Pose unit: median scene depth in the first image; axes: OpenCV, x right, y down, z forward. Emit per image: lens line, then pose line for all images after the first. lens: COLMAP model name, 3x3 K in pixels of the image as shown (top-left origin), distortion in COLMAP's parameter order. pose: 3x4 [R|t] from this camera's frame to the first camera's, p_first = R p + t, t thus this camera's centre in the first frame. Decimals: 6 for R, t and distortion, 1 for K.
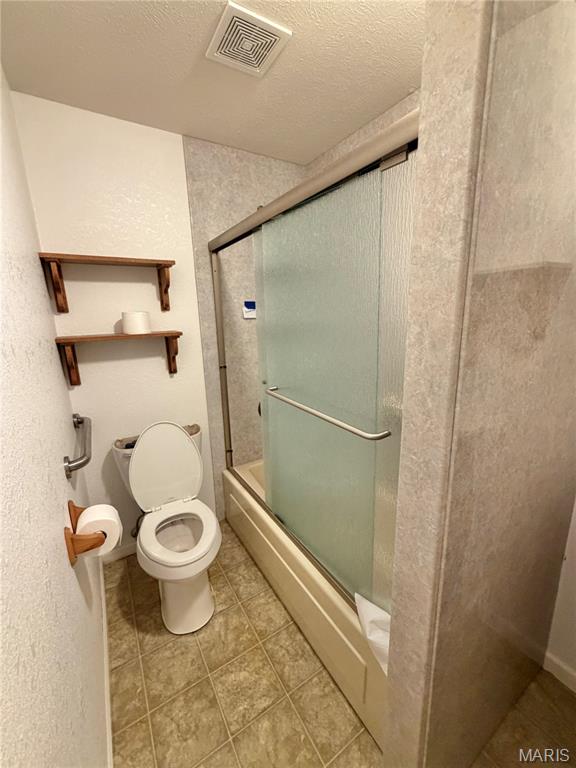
lens RADIAL K [[315.7, 0, 288.0], [0, 315.7, 384.0], [0, 0, 1]] dist [0.000256, -0.000064]
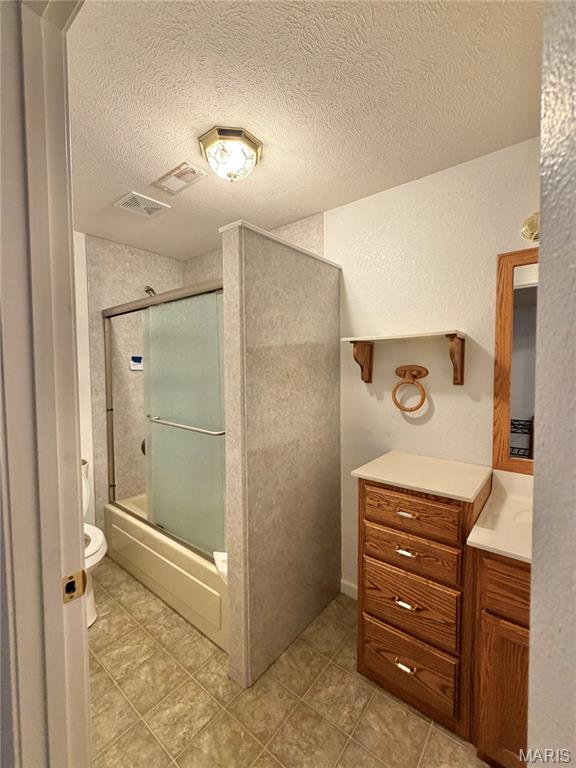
lens RADIAL K [[328.0, 0, 288.0], [0, 328.0, 384.0], [0, 0, 1]] dist [-0.000502, -0.000006]
pose [[0.944392, 0.005996, 0.328766, 0.035594], [0.054717, 0.983028, -0.175105, 0.200353], [-0.324236, 0.183357, 0.928036, -0.721267]]
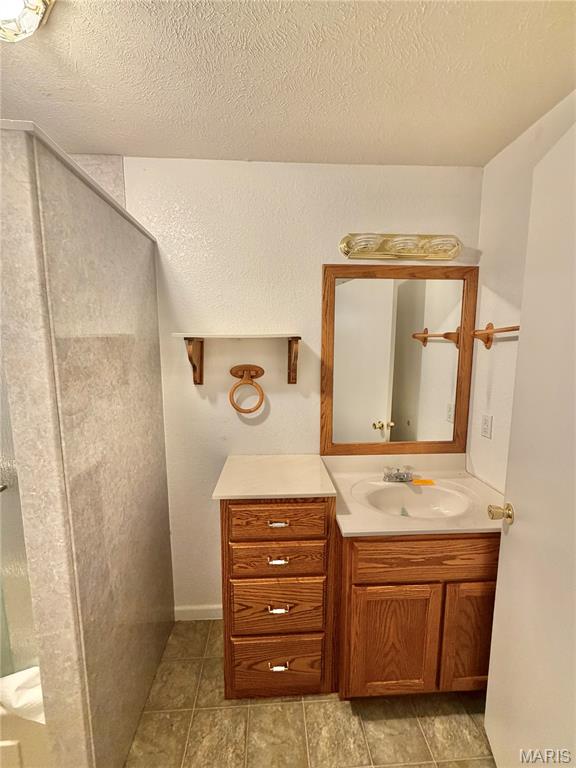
lens RADIAL K [[326.8, 0, 289.9], [0, 326.8, 391.8], [0, 0, 1]] dist [-0.000462, -0.000053]
pose [[0.475768, -0.088710, 0.875086, -0.124862], [0.184016, 0.982923, -0.000405, 0.020414], [-0.860106, 0.161223, 0.483968, -0.328268]]
